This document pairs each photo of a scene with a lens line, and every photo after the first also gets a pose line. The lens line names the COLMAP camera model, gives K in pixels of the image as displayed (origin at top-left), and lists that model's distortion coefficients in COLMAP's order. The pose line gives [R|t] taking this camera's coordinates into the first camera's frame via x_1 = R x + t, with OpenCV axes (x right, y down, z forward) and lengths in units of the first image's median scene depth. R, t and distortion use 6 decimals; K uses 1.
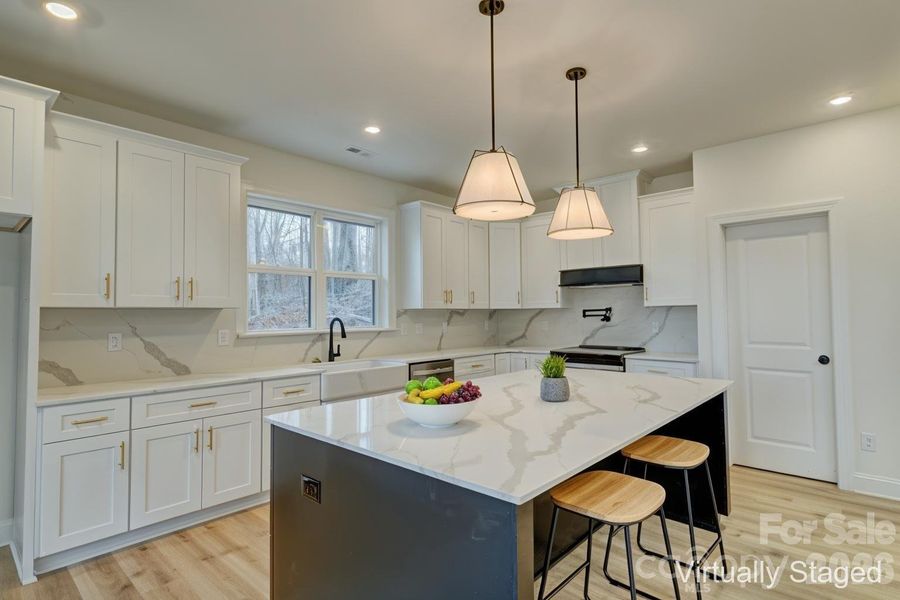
lens RADIAL K [[463.0, 0, 449.7], [0, 463.0, 299.8], [0, 0, 1]] dist [0.001539, -0.000447]
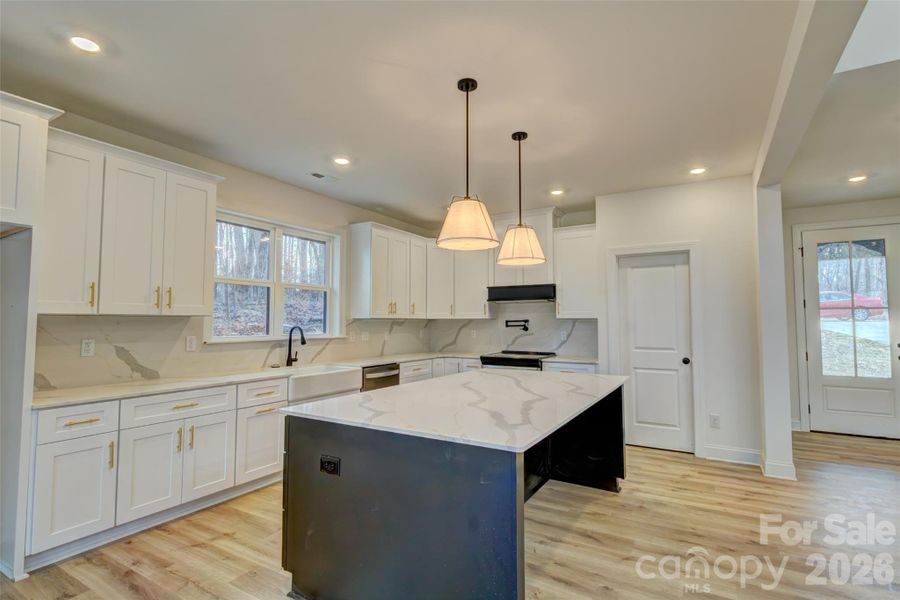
lens RADIAL K [[445.9, 0, 451.5], [0, 445.9, 298.4], [0, 0, 1]] dist [0.001005, -0.000075]
pose [[0.978661, 0.021006, 0.204407, -0.118276], [-0.015941, 0.999524, -0.026395, -0.004571], [-0.204864, 0.022573, 0.978530, -0.120844]]
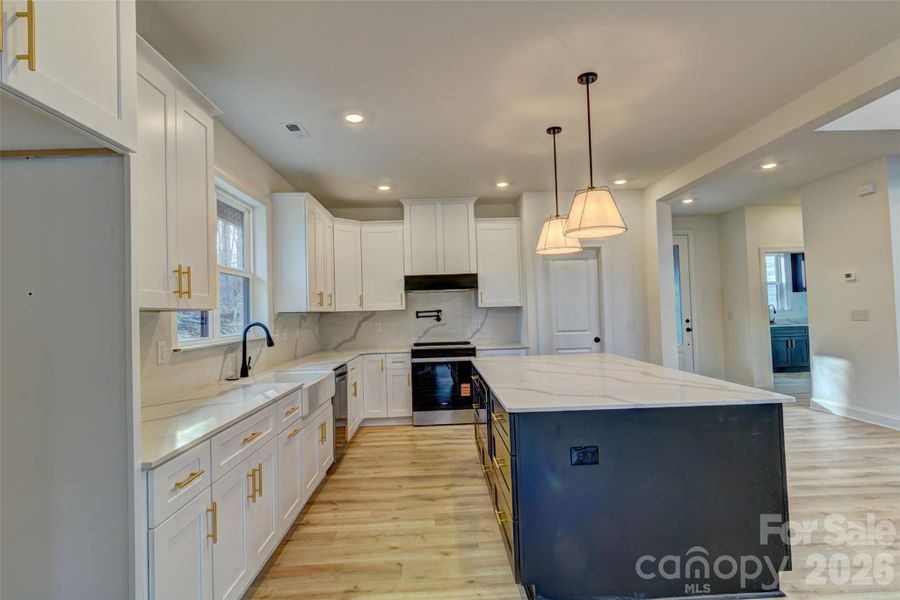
lens RADIAL K [[478.5, 0, 451.4], [0, 478.5, 299.4], [0, 0, 1]] dist [0.001893, 0.000388]
pose [[0.712189, 0.007146, 0.701952, -0.686723], [0.003465, 0.999900, -0.013695, 0.012325], [-0.701980, 0.012186, 0.712093, 0.174064]]
